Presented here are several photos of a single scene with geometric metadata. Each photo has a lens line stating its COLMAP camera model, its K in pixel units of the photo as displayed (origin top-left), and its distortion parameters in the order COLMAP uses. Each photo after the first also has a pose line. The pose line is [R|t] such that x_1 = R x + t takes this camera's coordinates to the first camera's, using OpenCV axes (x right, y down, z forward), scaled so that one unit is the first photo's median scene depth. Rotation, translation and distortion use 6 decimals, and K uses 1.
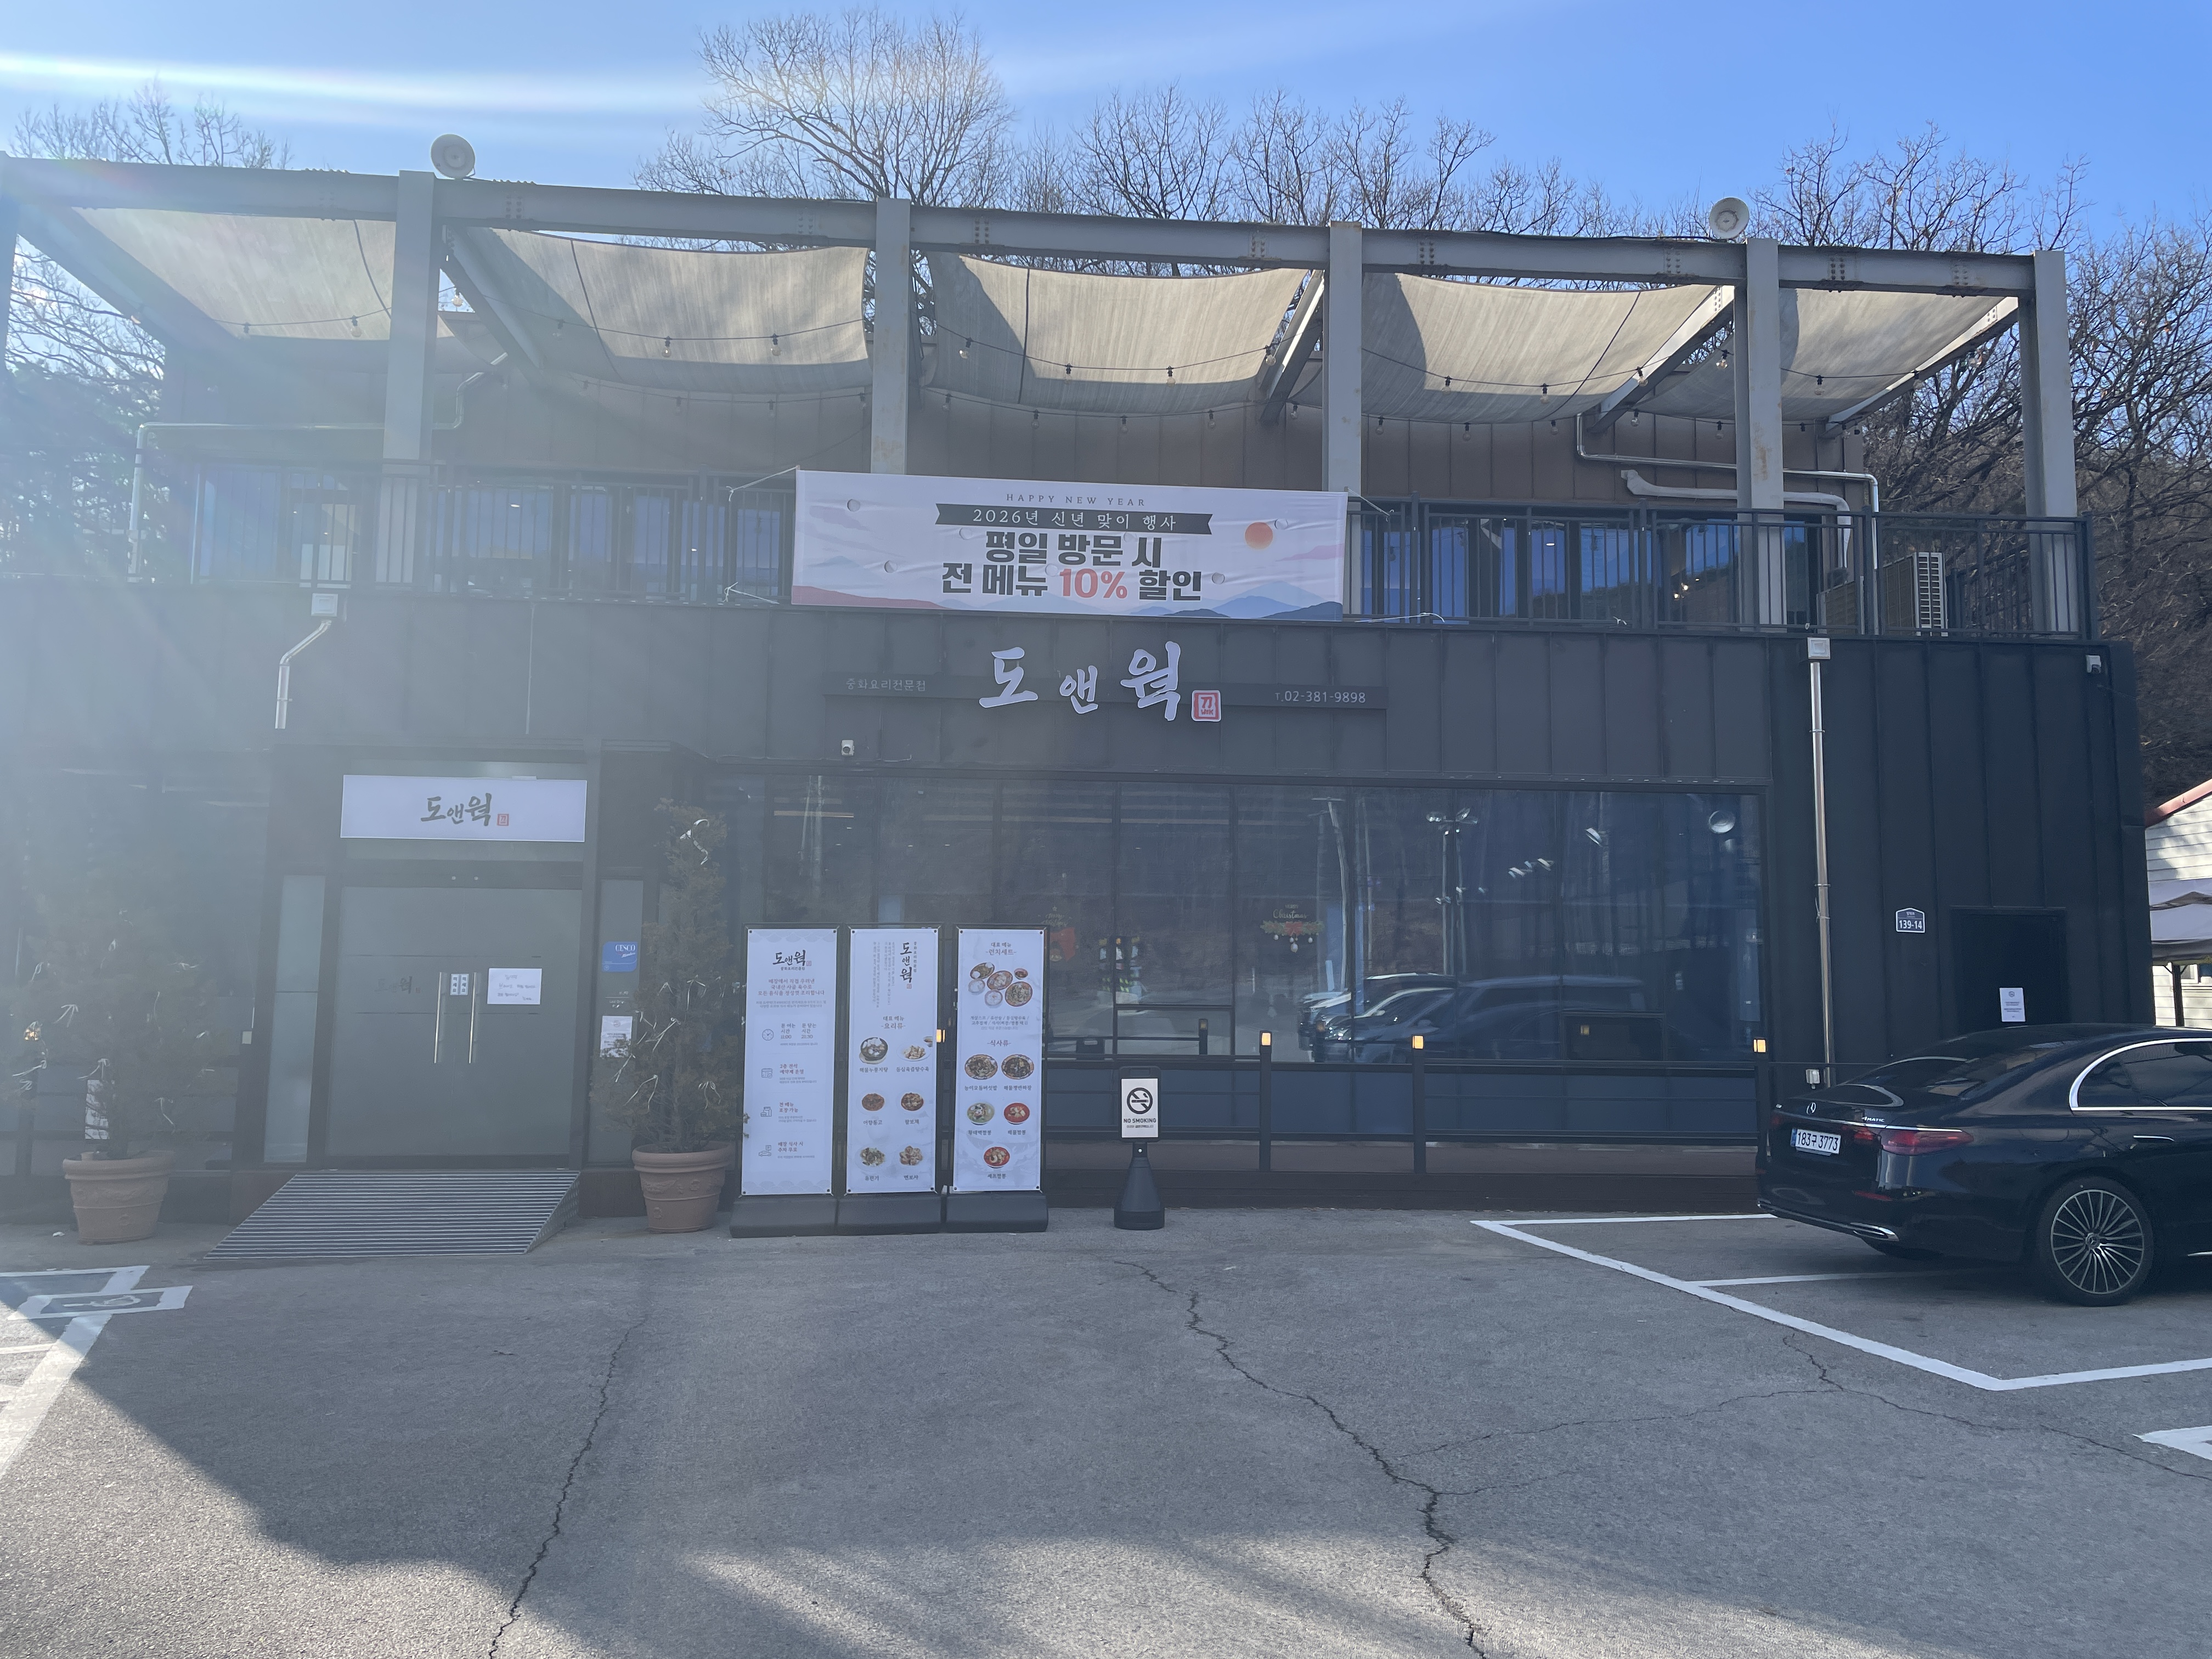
lens RADIAL K [[1666.1, 0, 1116.2], [0, 1666.1, 774.2], [0, 0, 1]] dist [0.088782, 0.000683]
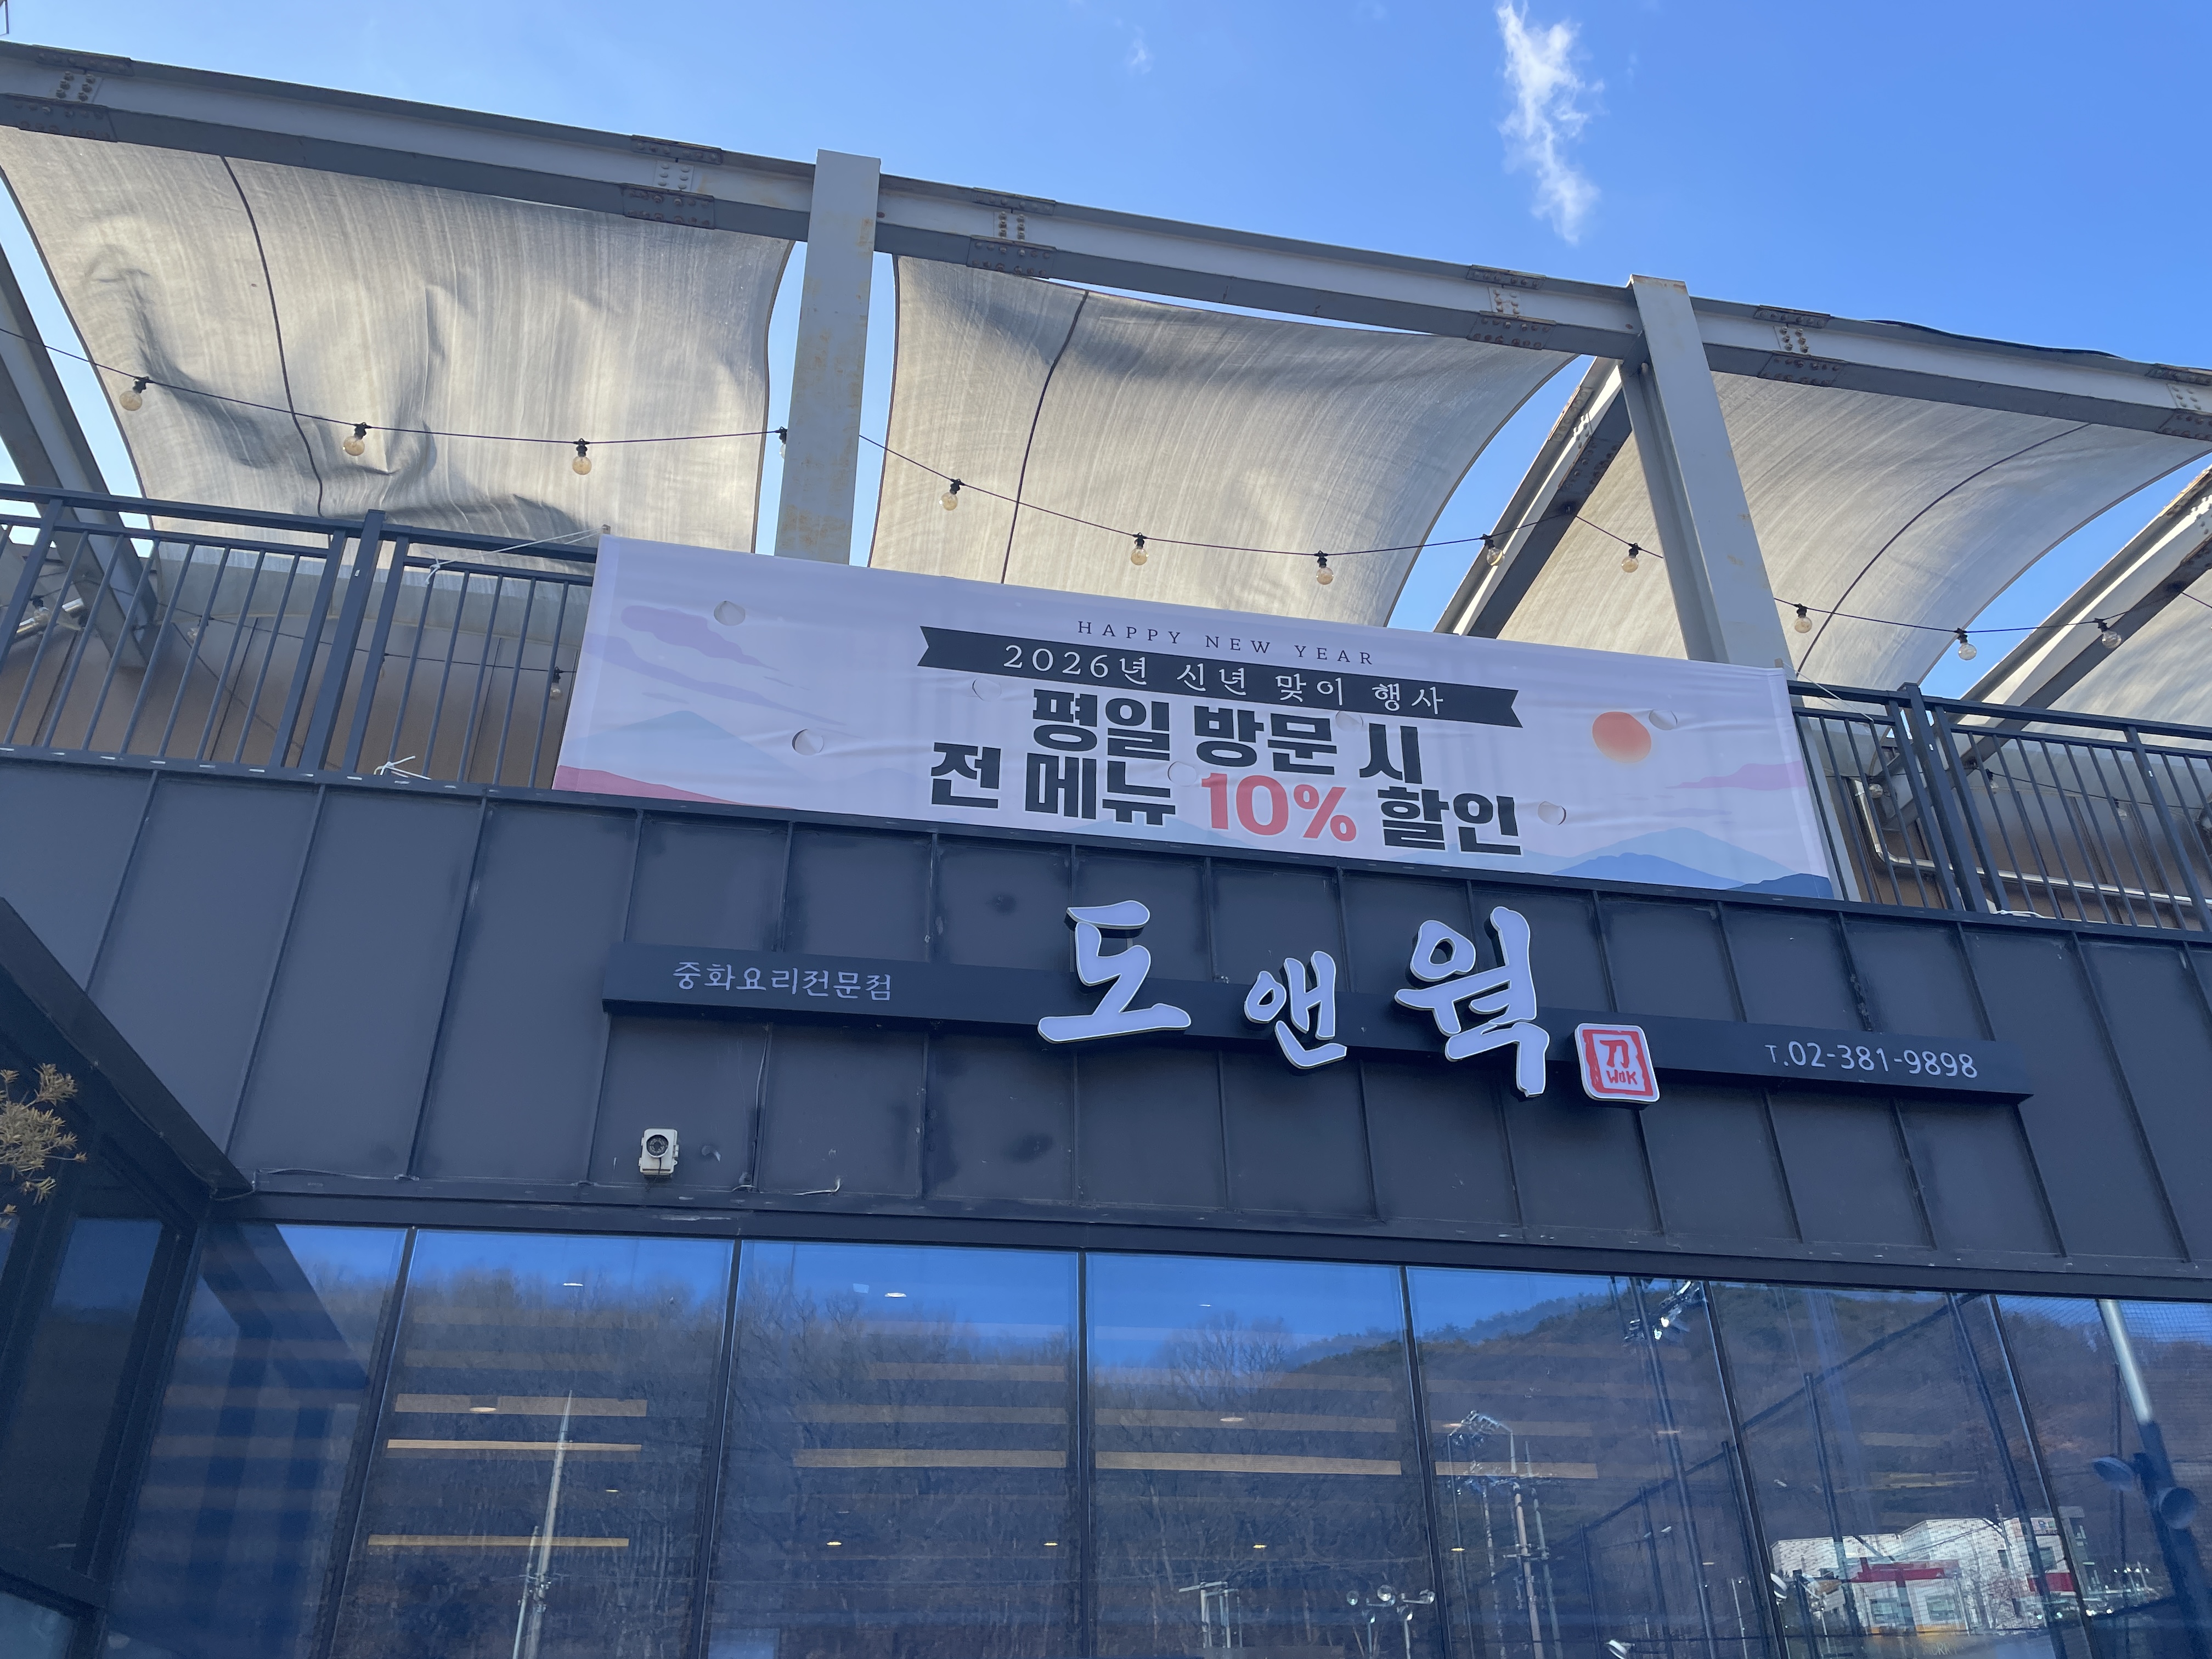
lens RADIAL K [[1666.1, 0, 1116.2], [0, 1666.1, 774.2], [0, 0, 1]] dist [0.088782, 0.000683]
pose [[0.992421, 0.043482, 0.114937, -0.108955], [0.009712, 0.904627, -0.426094, 0.063942], [-0.122503, 0.423981, 0.897348, 0.634121]]
